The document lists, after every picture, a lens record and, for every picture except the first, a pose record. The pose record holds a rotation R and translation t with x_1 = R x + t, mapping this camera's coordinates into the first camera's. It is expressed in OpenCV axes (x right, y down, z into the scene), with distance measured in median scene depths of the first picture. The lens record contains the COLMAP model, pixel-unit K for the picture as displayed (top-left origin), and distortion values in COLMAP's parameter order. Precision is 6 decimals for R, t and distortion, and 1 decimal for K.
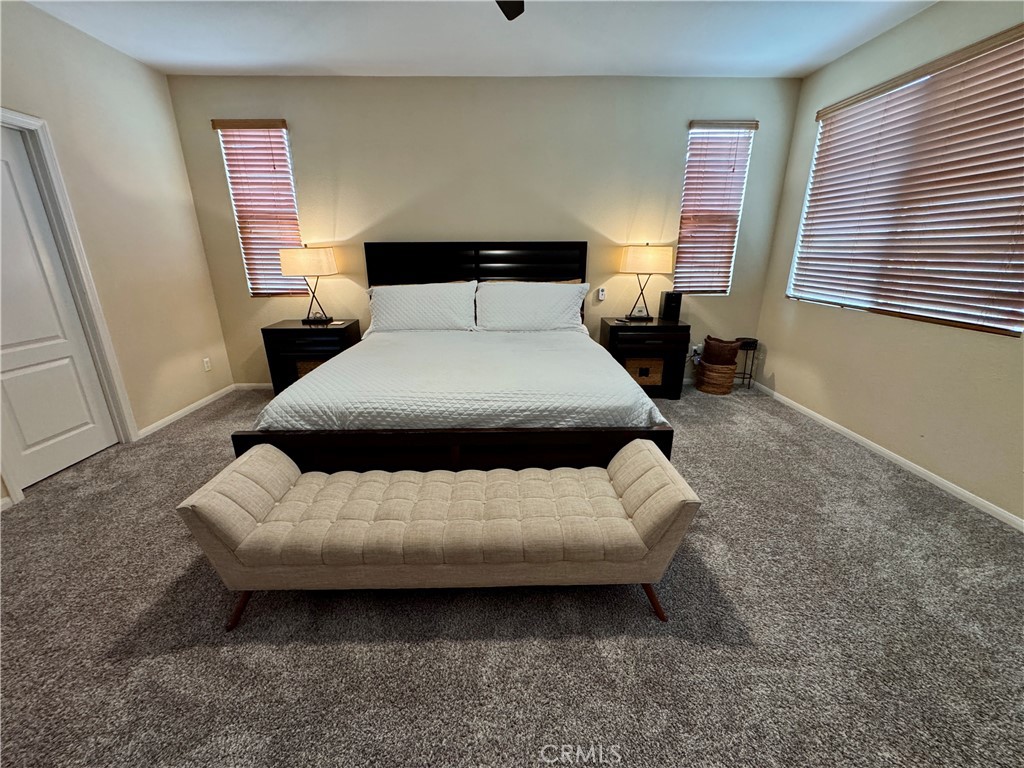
lens RADIAL K [[412.6, 0, 511.6], [0, 412.6, 383.9], [0, 0, 1]] dist [-0.003517, 0.000067]
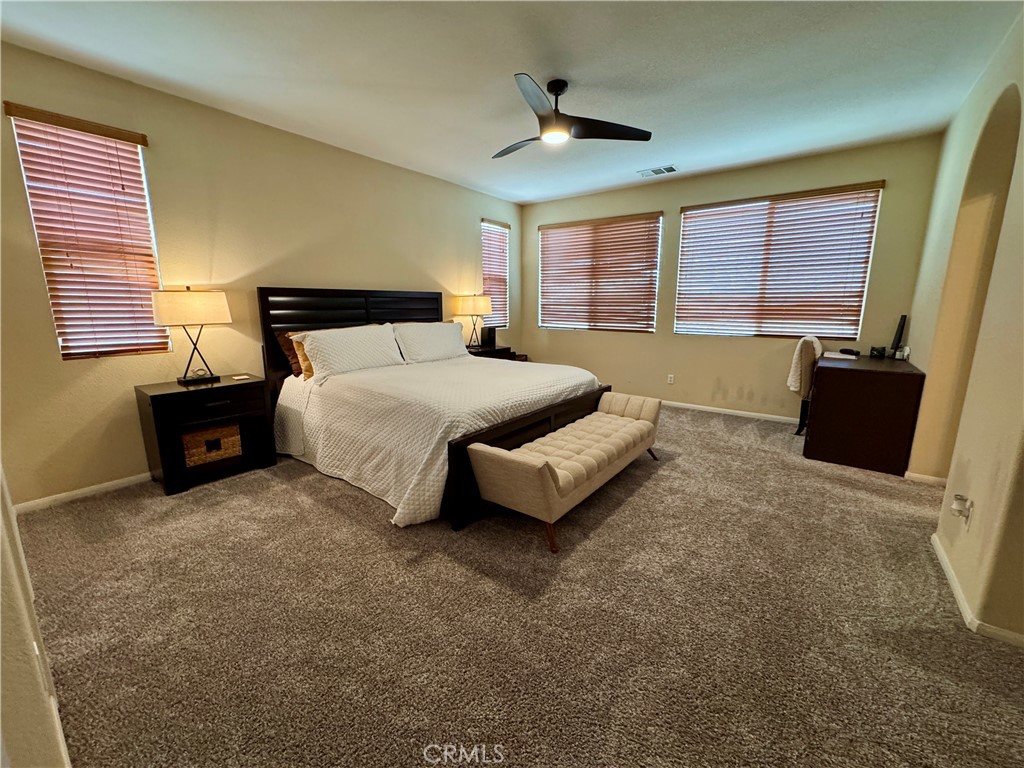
lens RADIAL K [[412.6, 0, 511.8], [0, 412.6, 383.9], [0, 0, 1]] dist [-0.003517, 0.000067]
pose [[0.623732, -0.144975, 0.768076, -0.747368], [0.235719, 0.971788, -0.007994, 0.003878], [-0.745248, 0.186037, 0.640309, 0.041237]]
